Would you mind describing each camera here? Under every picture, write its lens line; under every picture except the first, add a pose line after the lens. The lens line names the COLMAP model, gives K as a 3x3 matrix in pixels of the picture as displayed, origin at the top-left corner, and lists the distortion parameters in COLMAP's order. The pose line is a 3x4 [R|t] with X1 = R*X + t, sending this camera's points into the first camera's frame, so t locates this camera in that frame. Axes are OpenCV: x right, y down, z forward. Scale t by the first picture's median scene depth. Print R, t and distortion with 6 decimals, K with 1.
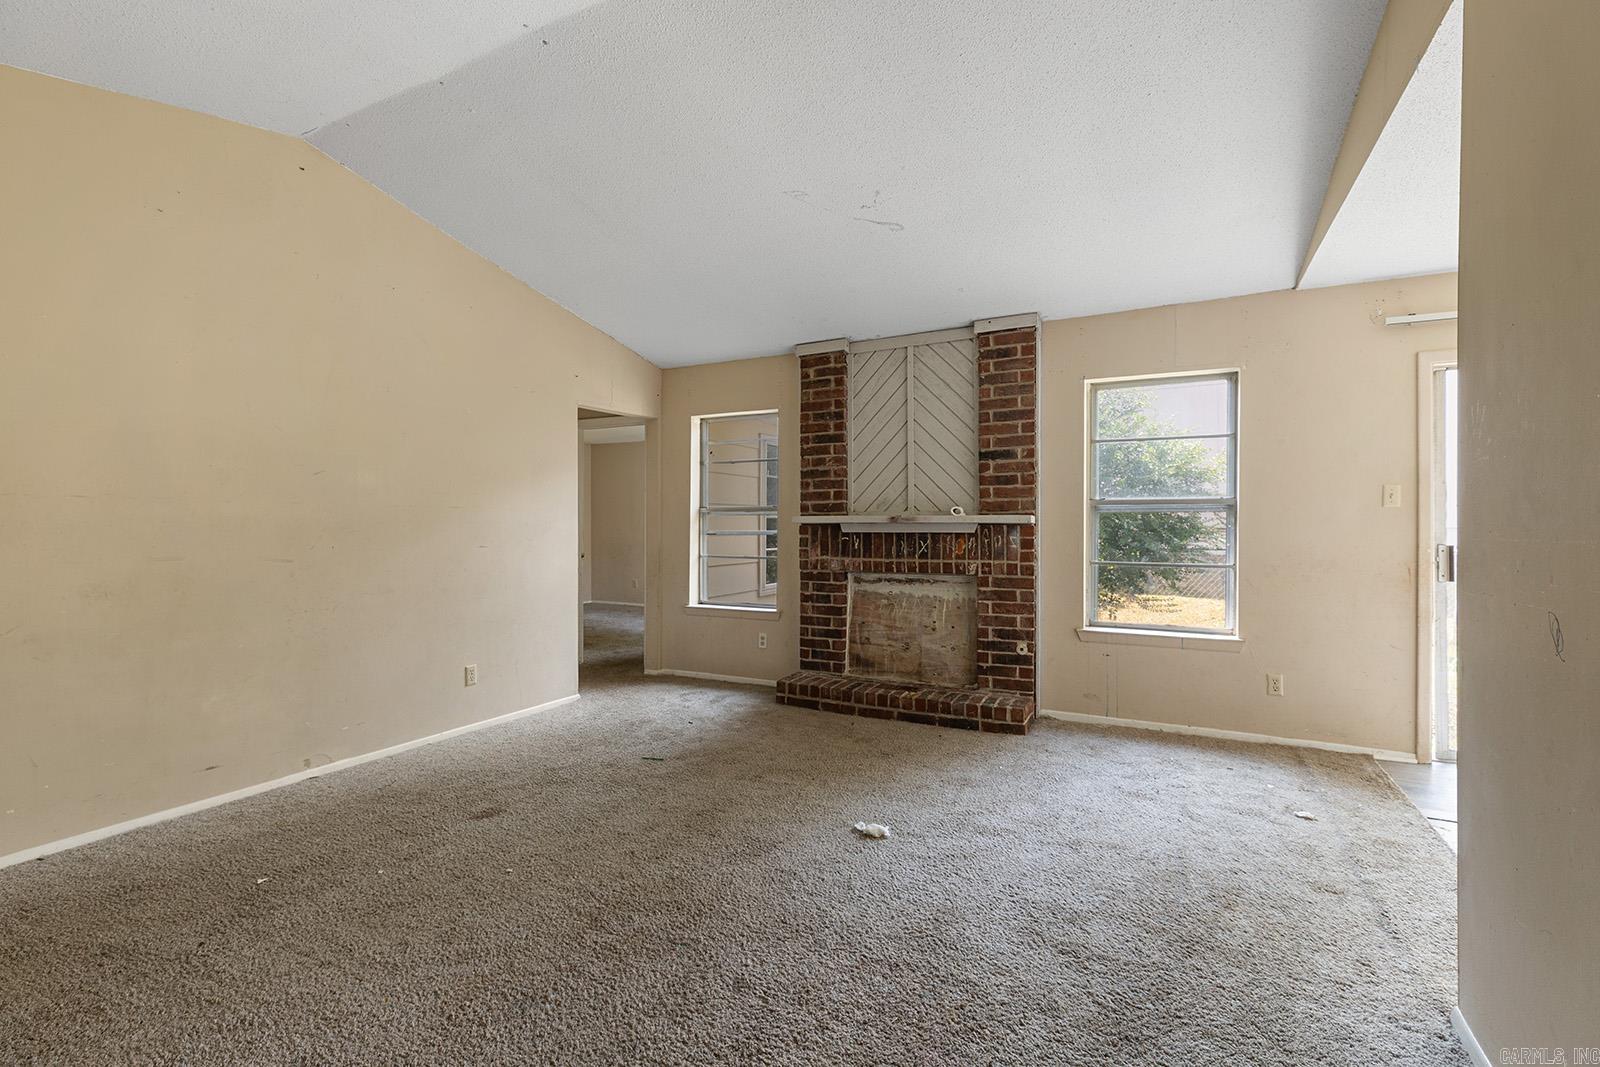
lens RADIAL K [[729.1, 0, 802.5], [0, 729.1, 537.6], [0, 0, 1]] dist [0.005785, 0.000025]
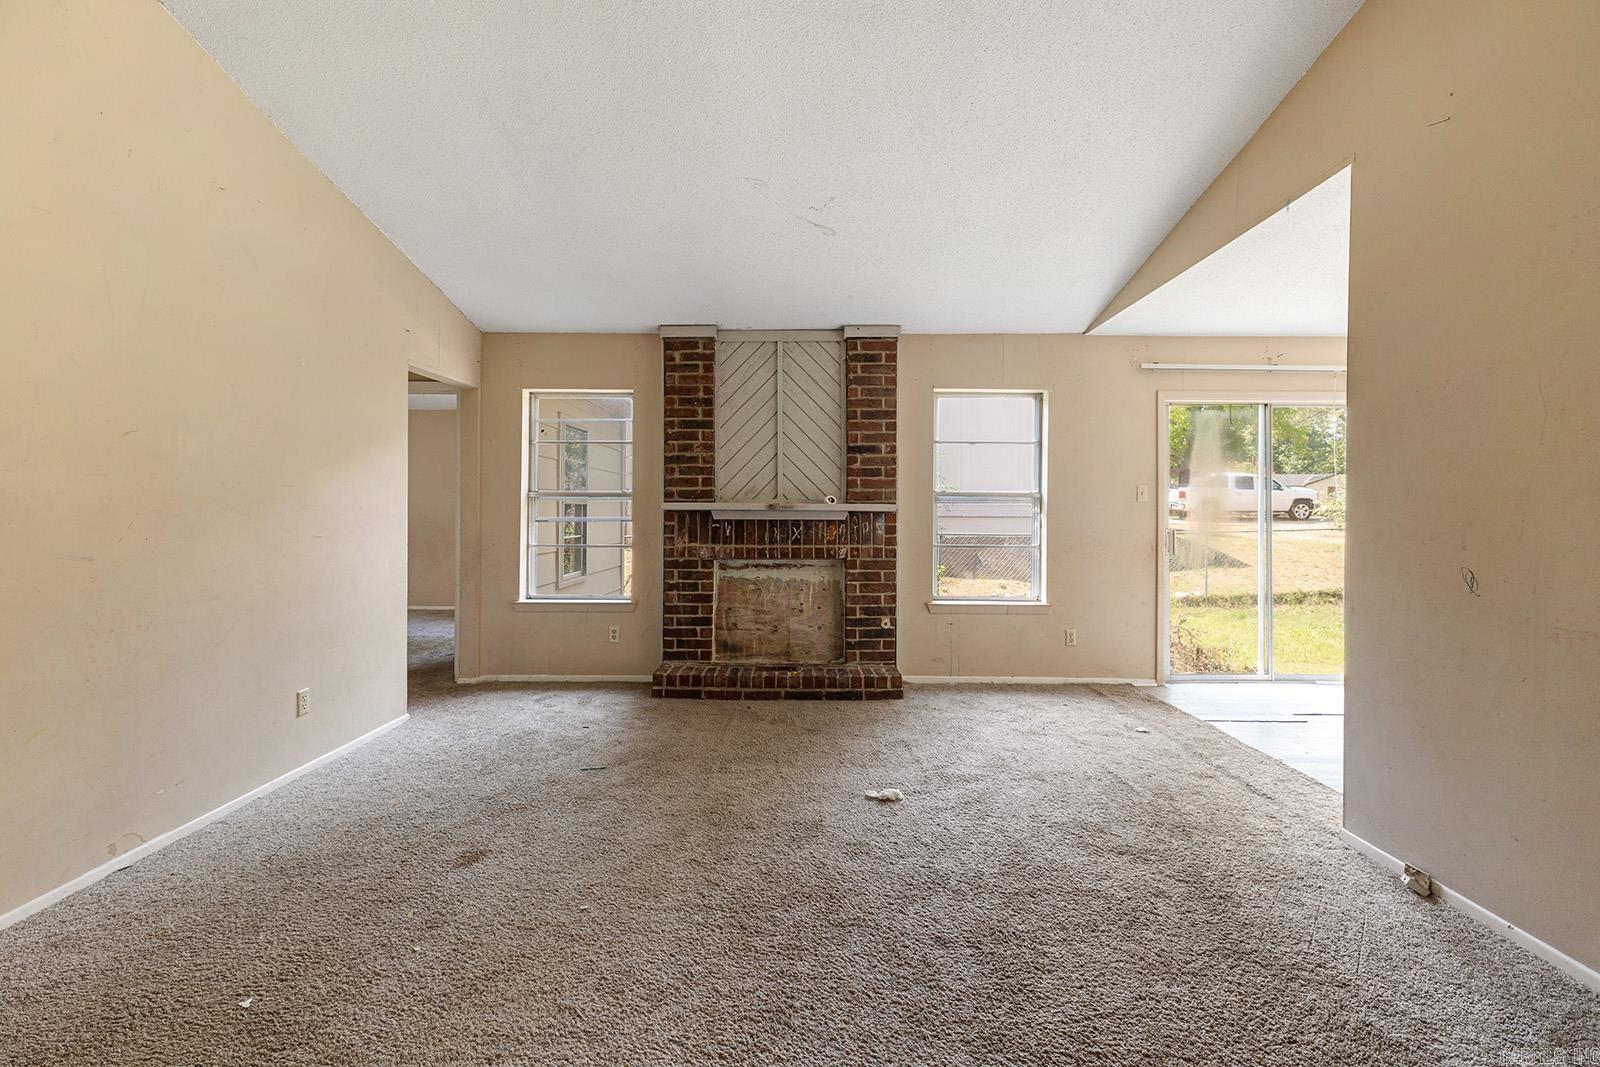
lens RADIAL K [[729.1, 0, 802.6], [0, 729.1, 523.7], [0, 0, 1]] dist [0.005785, 0.000025]
pose [[0.889019, -0.001103, 0.457869, -0.326295], [0.002003, 0.999997, -0.001481, 0.000669], [-0.457866, 0.002233, 0.889019, 0.061553]]
